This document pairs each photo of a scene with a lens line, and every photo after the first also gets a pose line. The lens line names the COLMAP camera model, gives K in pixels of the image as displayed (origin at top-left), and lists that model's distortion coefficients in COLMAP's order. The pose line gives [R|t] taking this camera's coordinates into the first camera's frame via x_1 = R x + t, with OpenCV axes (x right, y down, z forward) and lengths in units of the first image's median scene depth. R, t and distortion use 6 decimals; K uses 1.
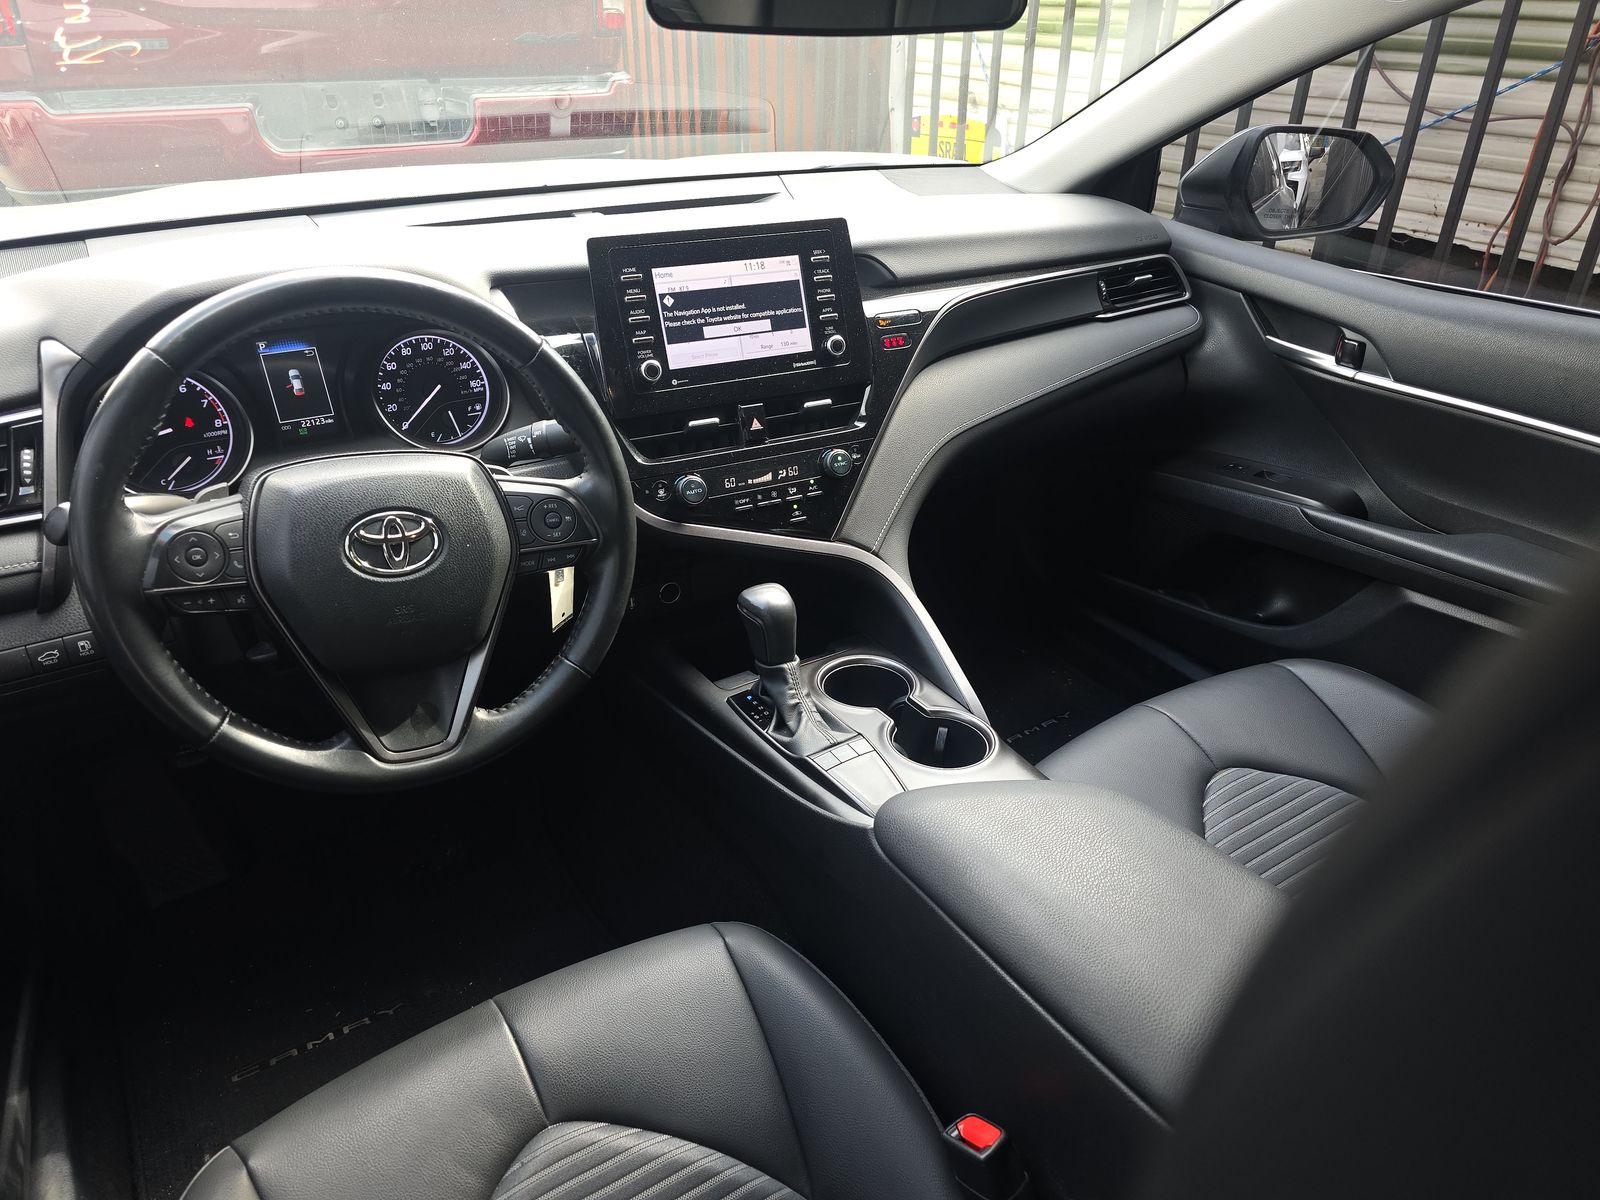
lens RADIAL K [[1086.8, 0, 800.0], [0, 1086.8, 600.0], [0, 0, 1]] dist [0.006506, -0.002705]
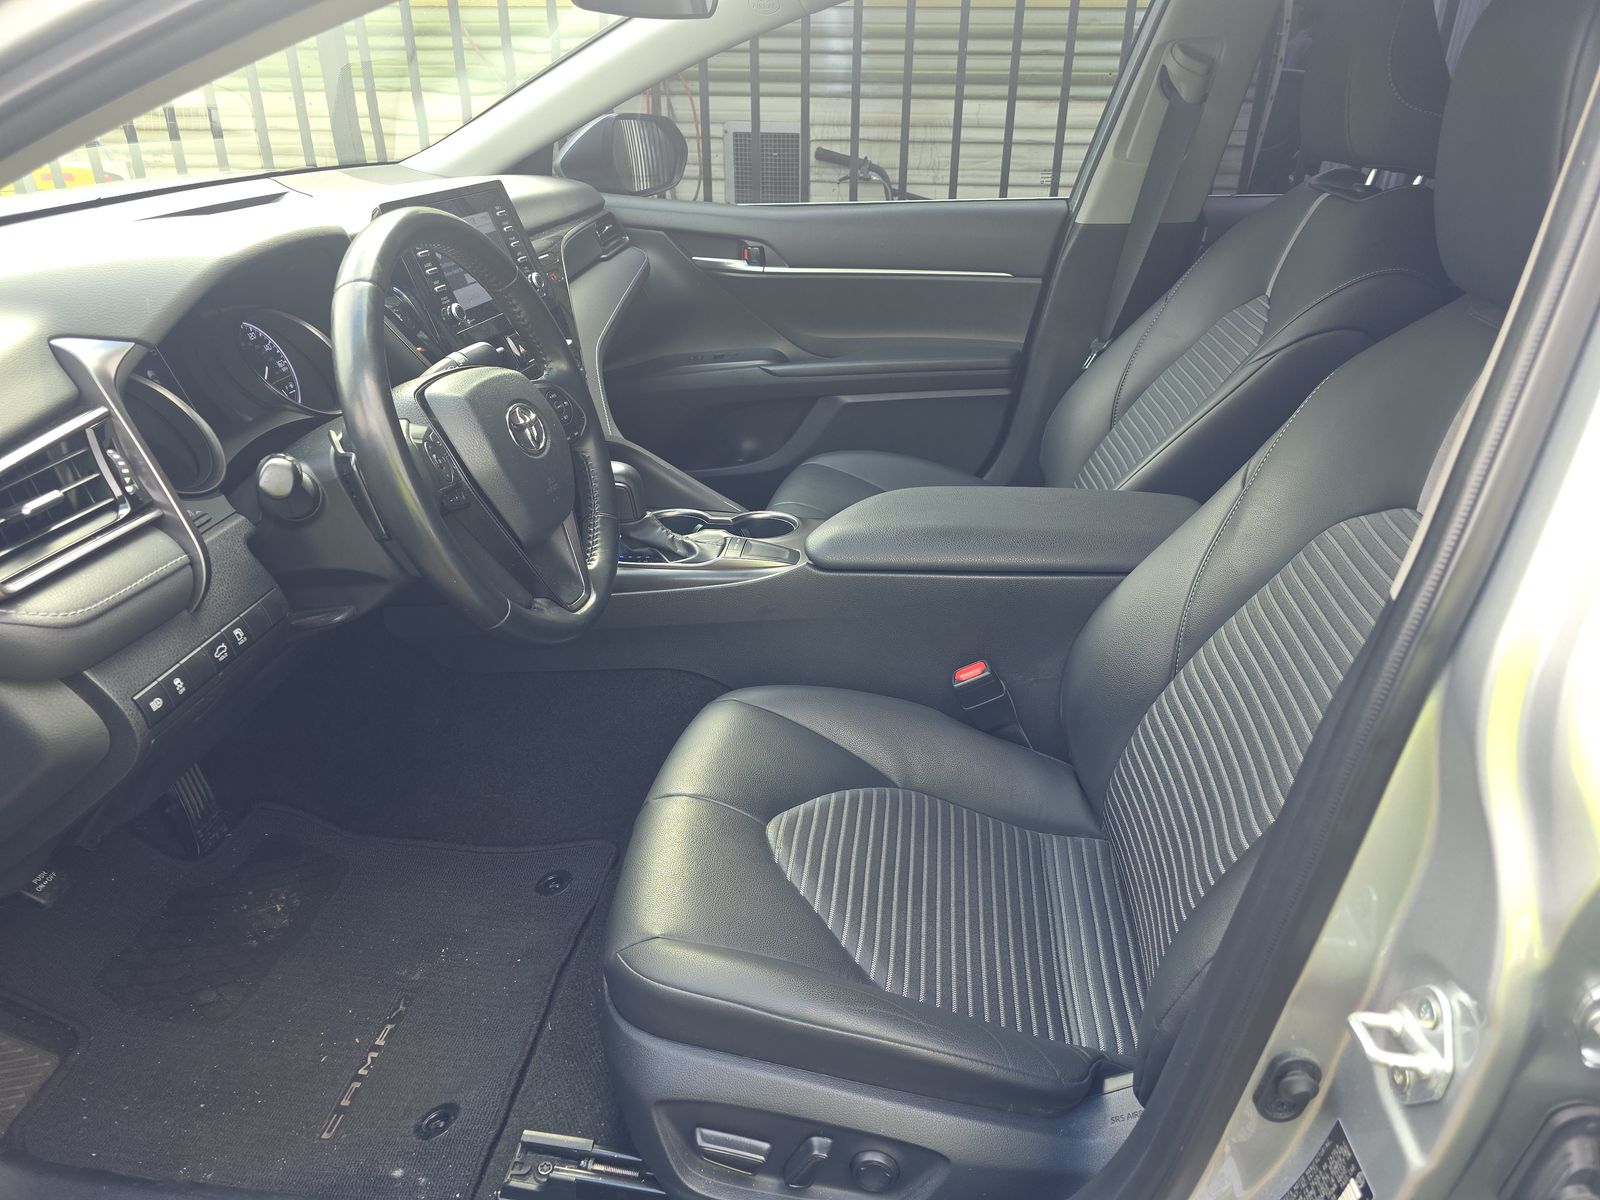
lens RADIAL K [[1086.8, 0, 800.0], [0, 1086.8, 600.0], [0, 0, 1]] dist [0.006506, -0.002705]
pose [[0.635274, -0.343017, 0.691929, -0.649950], [0.368371, 0.922046, 0.118886, 0.053924], [-0.678770, 0.179362, 0.712110, -0.017118]]
